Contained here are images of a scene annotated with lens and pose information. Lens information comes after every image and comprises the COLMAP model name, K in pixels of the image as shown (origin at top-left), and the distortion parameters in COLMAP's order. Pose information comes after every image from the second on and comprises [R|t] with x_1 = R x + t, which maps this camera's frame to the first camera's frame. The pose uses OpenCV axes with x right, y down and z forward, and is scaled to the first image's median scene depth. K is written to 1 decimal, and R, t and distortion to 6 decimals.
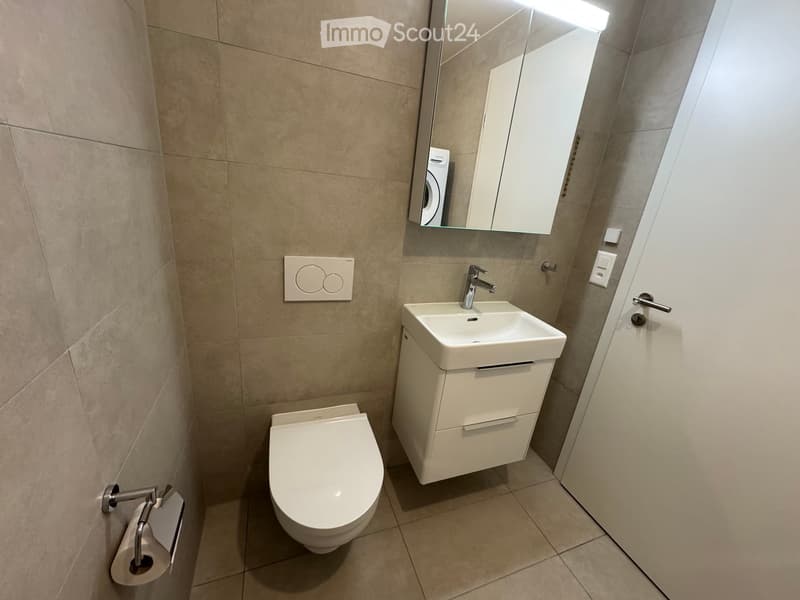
lens RADIAL K [[319.4, 0, 400.2], [0, 319.4, 296.0], [0, 0, 1]] dist [-0.001537, 0.000005]
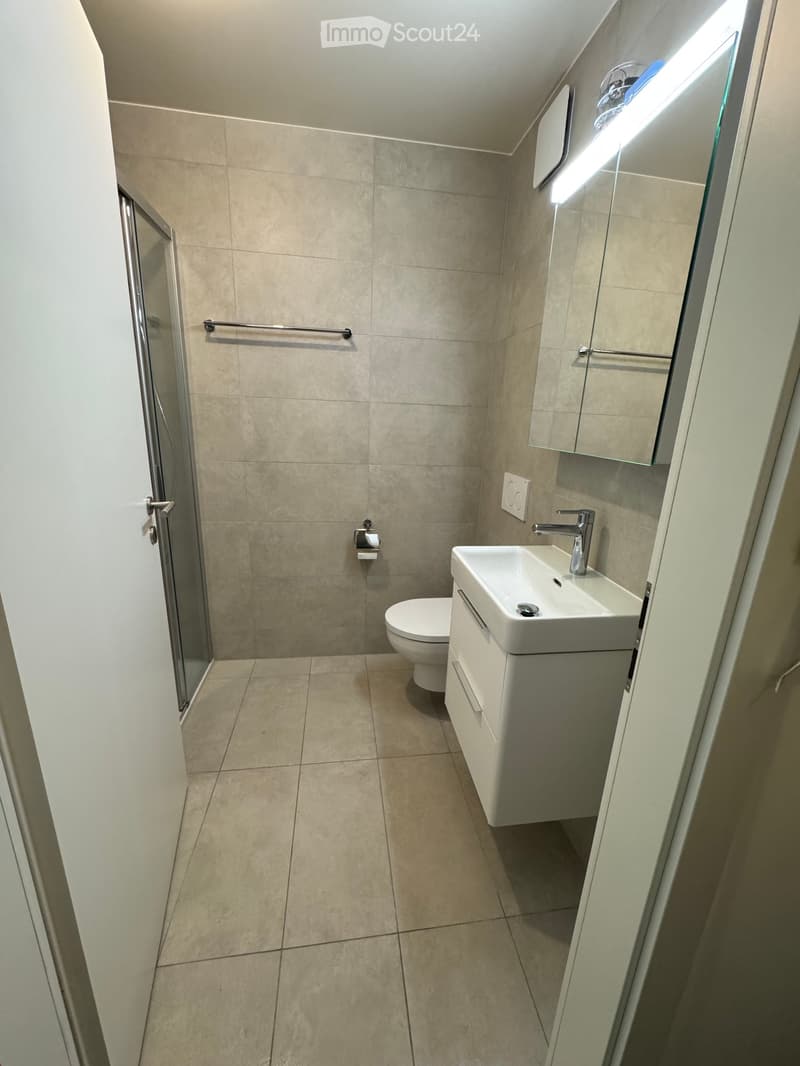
lens RADIAL K [[425.6, 0, 402.4], [0, 425.6, 534.8], [0, 0, 1]] dist [-0.001537, 0.000005]
pose [[-0.205393, 0.148909, -0.967285, 1.257741], [-0.372102, 0.902250, 0.217910, -0.103908], [0.905182, 0.404686, -0.129907, 0.834062]]
